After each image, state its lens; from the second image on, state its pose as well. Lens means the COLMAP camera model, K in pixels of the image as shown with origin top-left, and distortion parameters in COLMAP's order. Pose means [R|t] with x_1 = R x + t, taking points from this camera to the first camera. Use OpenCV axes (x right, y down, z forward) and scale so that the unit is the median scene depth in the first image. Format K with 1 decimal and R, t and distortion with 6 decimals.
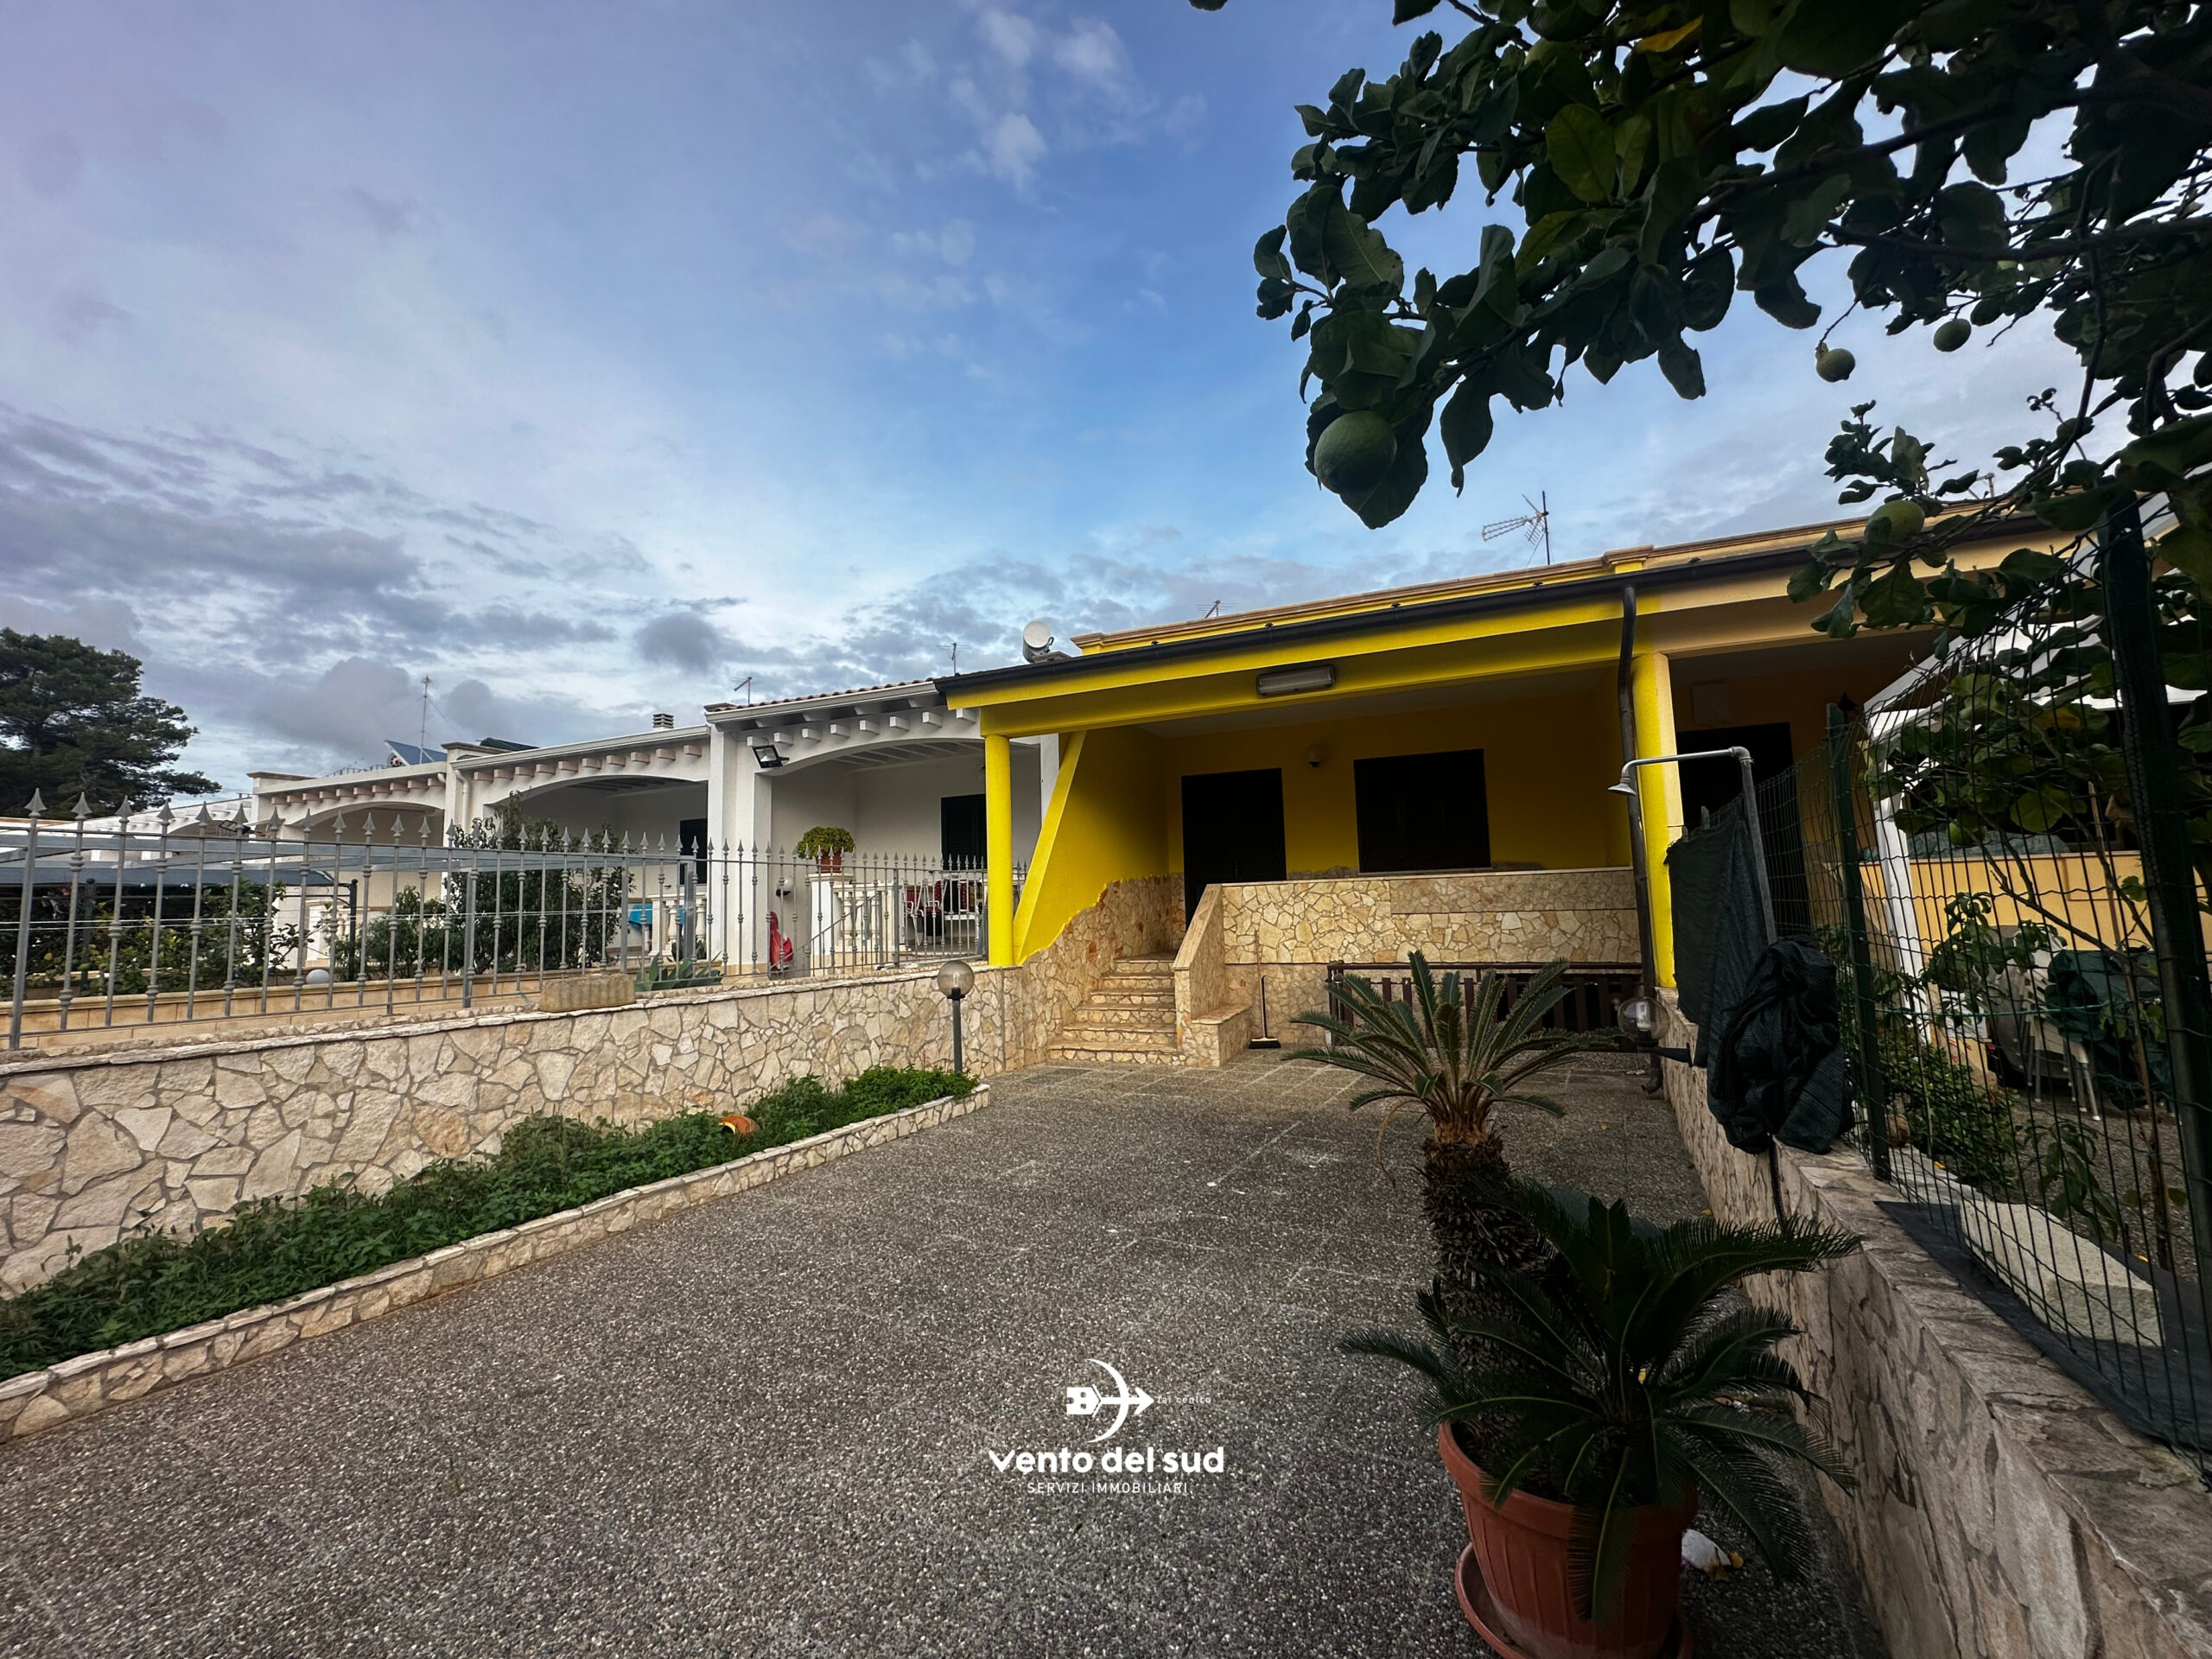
lens RADIAL K [[884.1, 0, 1102.6], [0, 884.1, 835.9], [0, 0, 1]] dist [-0.002415, 0.000397]
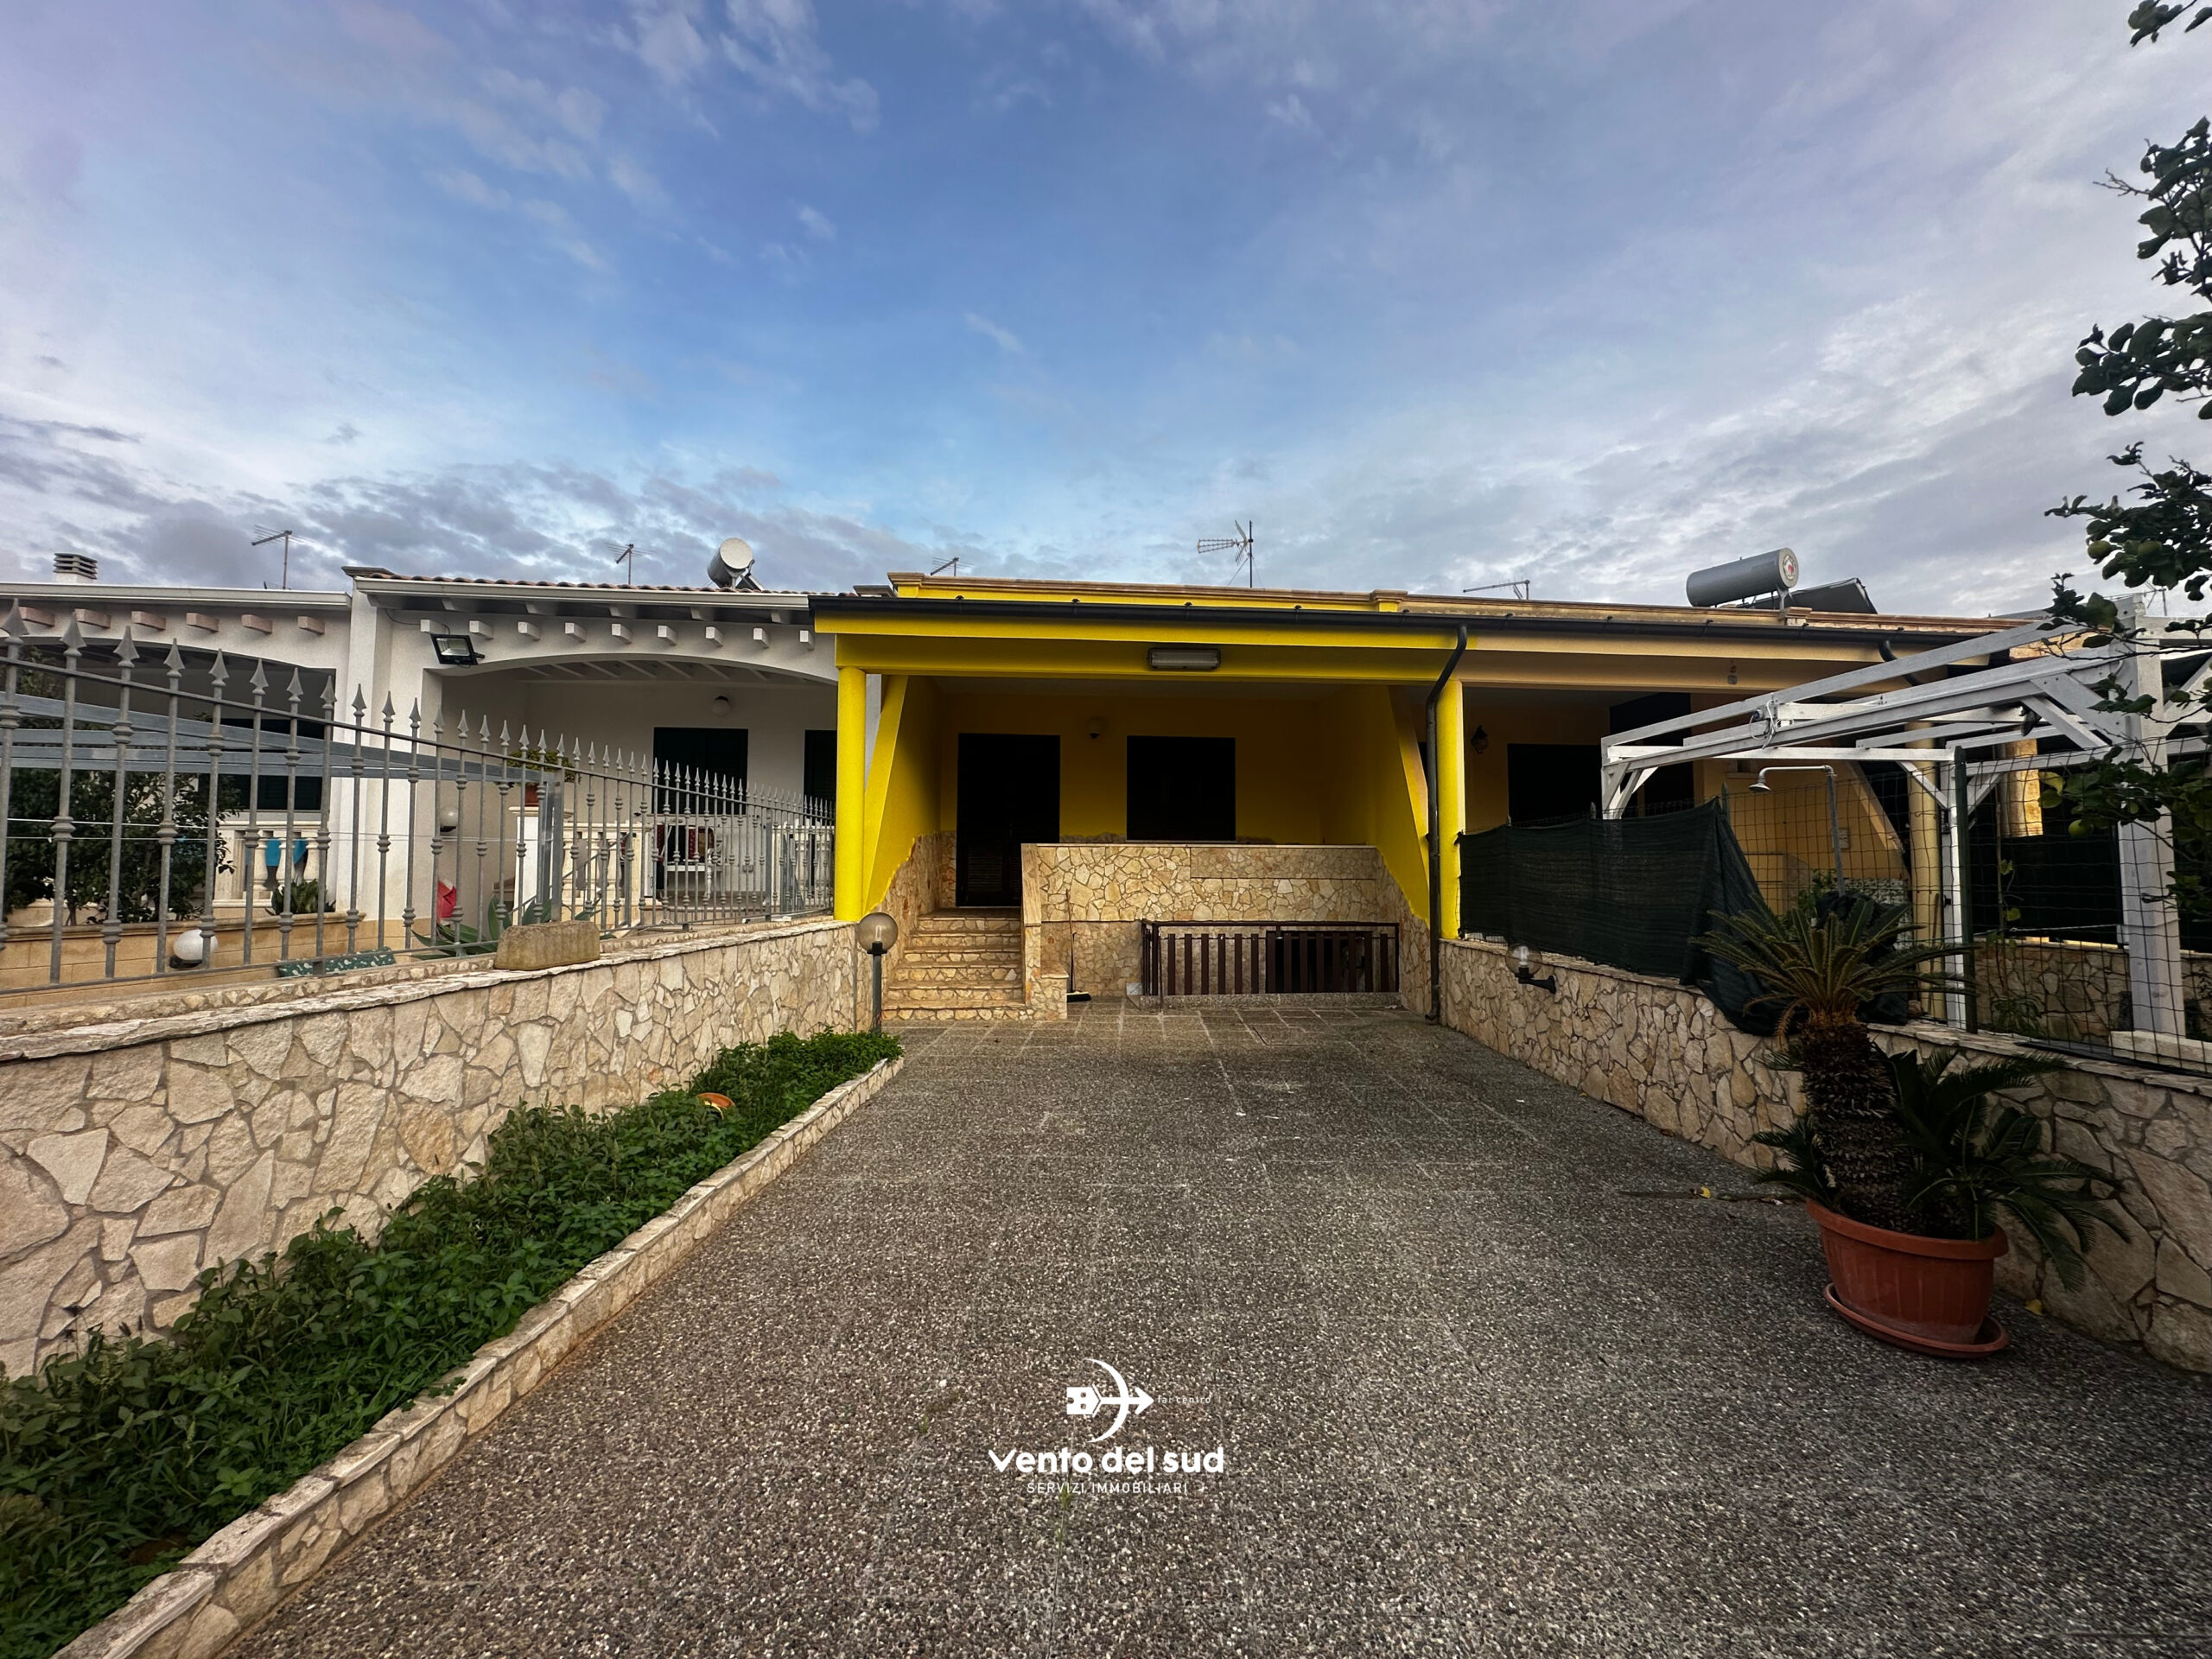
lens RADIAL K [[884.1, 0, 1103.9], [0, 884.1, 829.9], [0, 0, 1]] dist [-0.002415, 0.000397]
pose [[0.880384, 0.055327, 0.471023, -0.529468], [-0.069863, 0.997466, 0.013415, 0.036994], [-0.469088, -0.044718, 0.882019, 0.120208]]
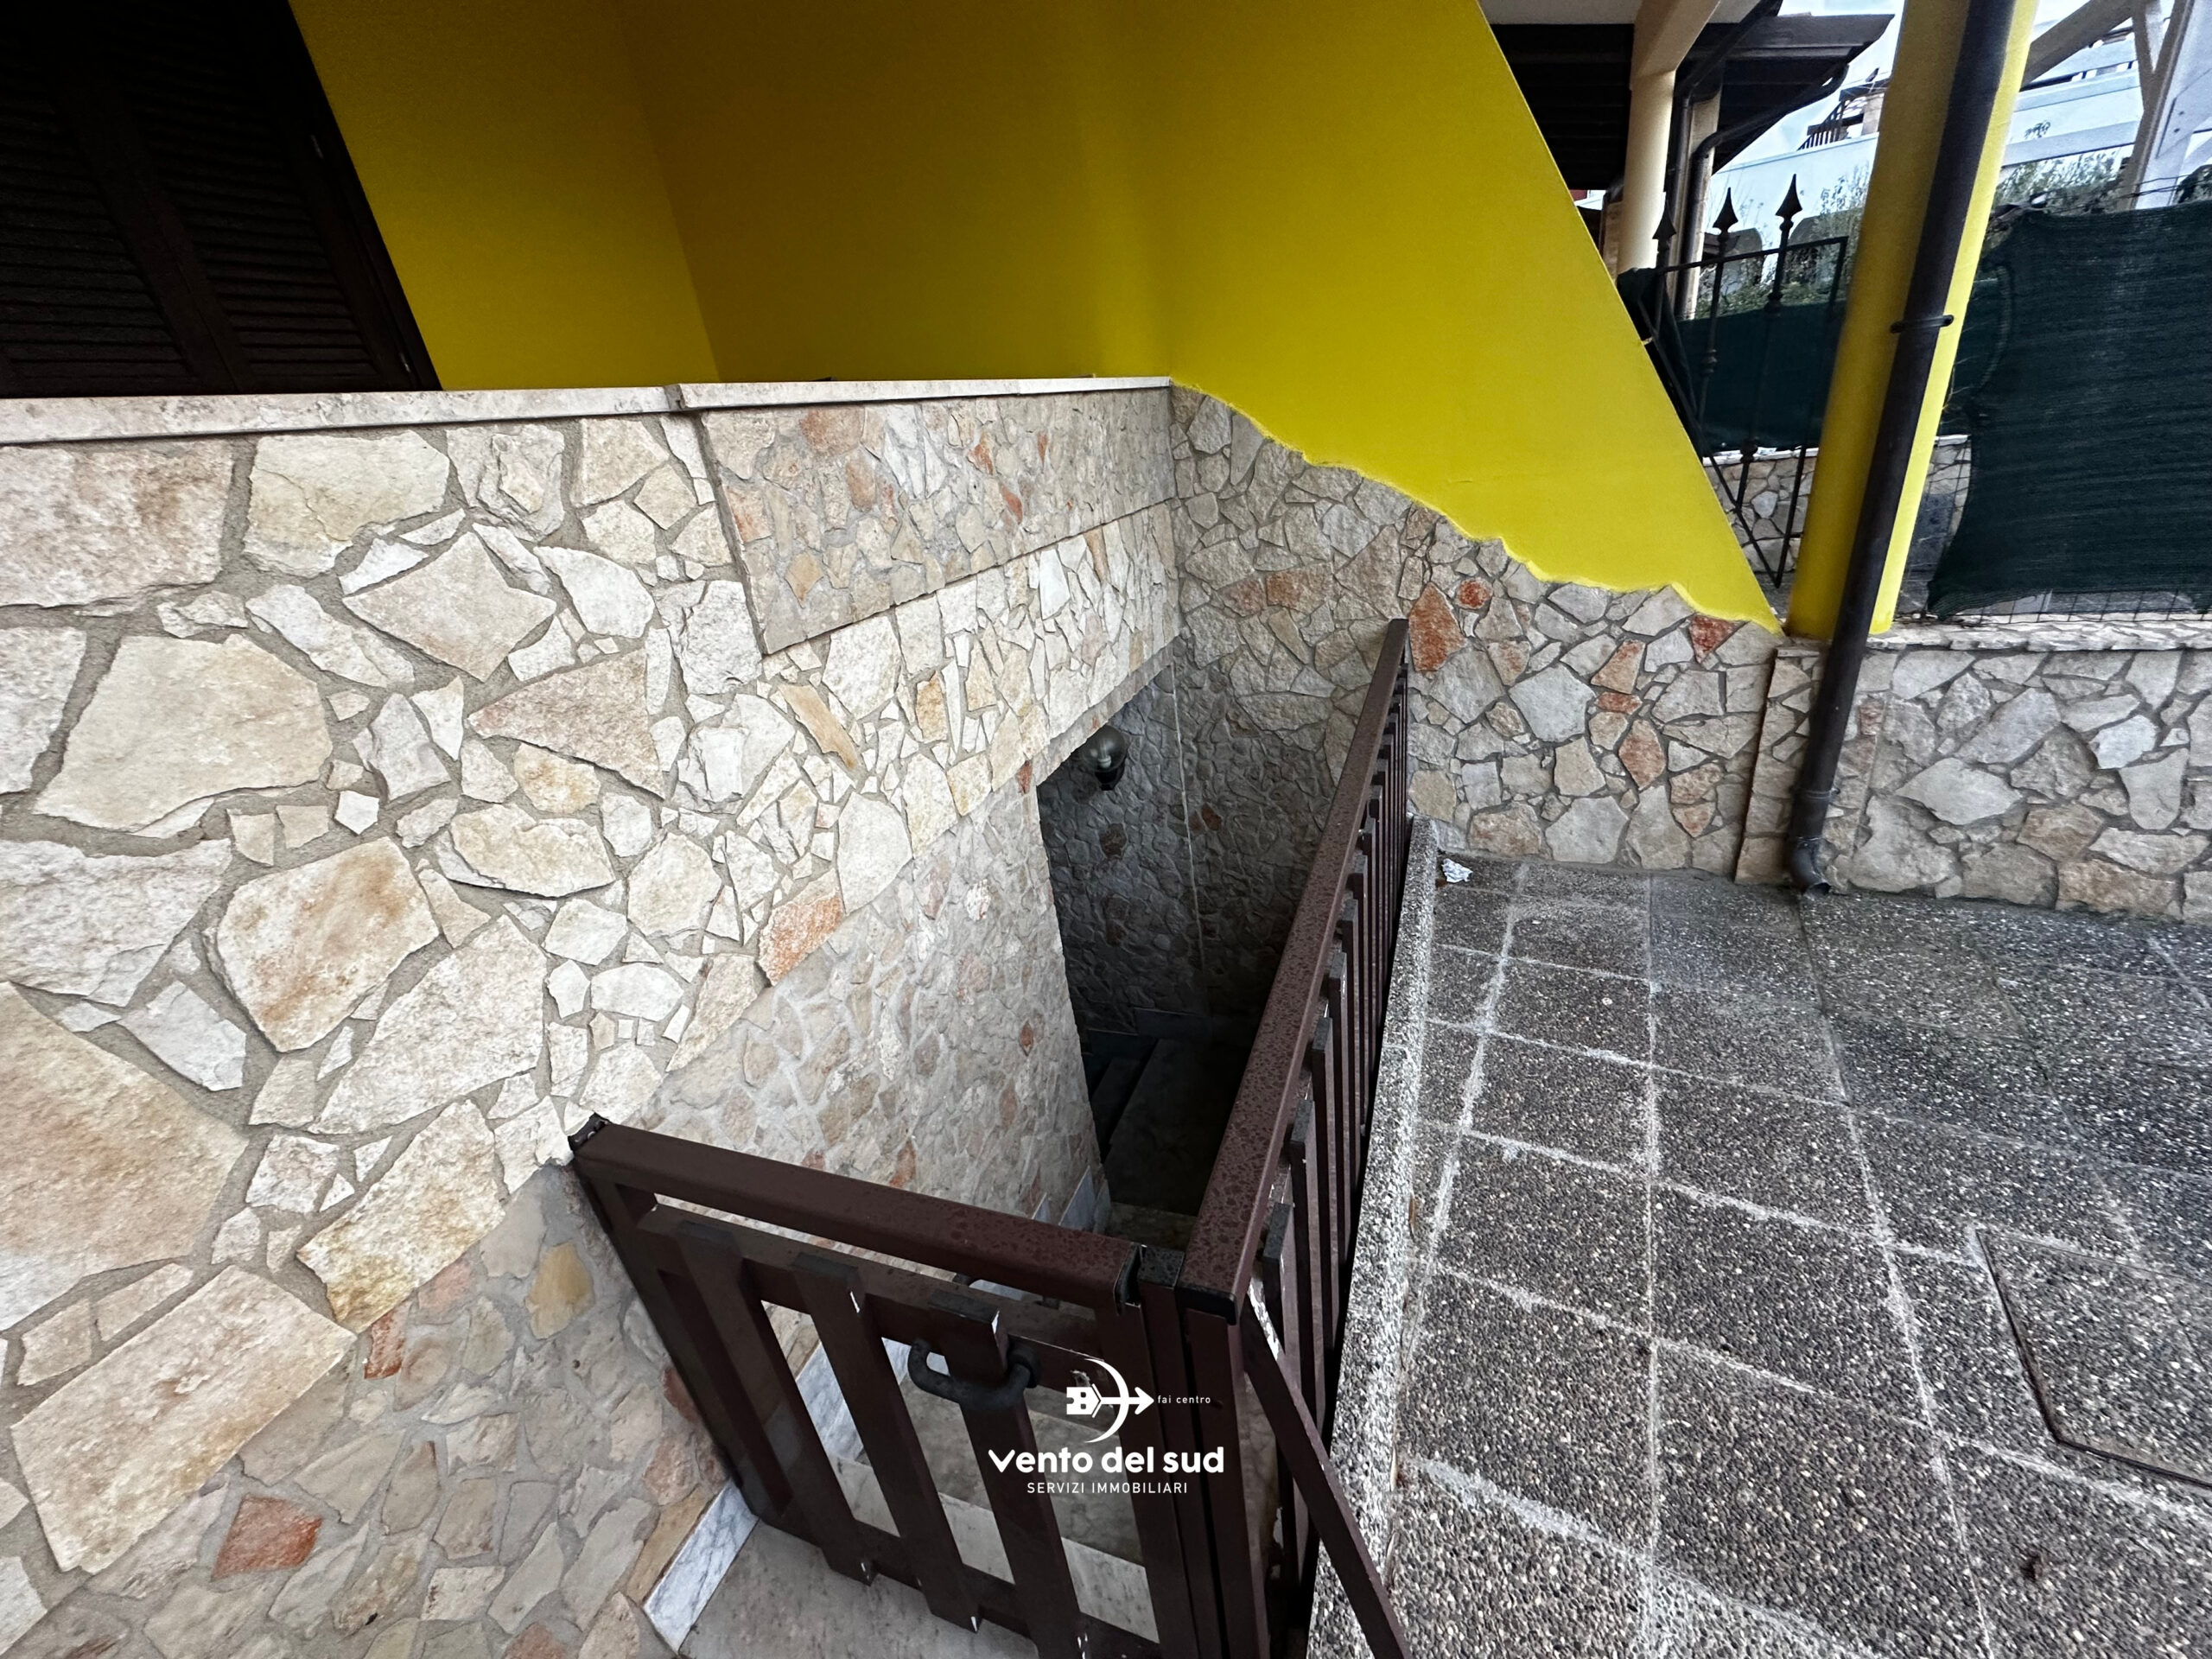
lens RADIAL K [[884.1, 0, 1109.9], [0, 884.1, 830.5], [0, 0, 1]] dist [-0.002415, 0.000397]
pose [[-0.024040, -0.389096, 0.920883, 0.309022], [0.041262, 0.919979, 0.389791, 0.104490], [-0.998859, 0.047368, -0.006061, 1.668072]]
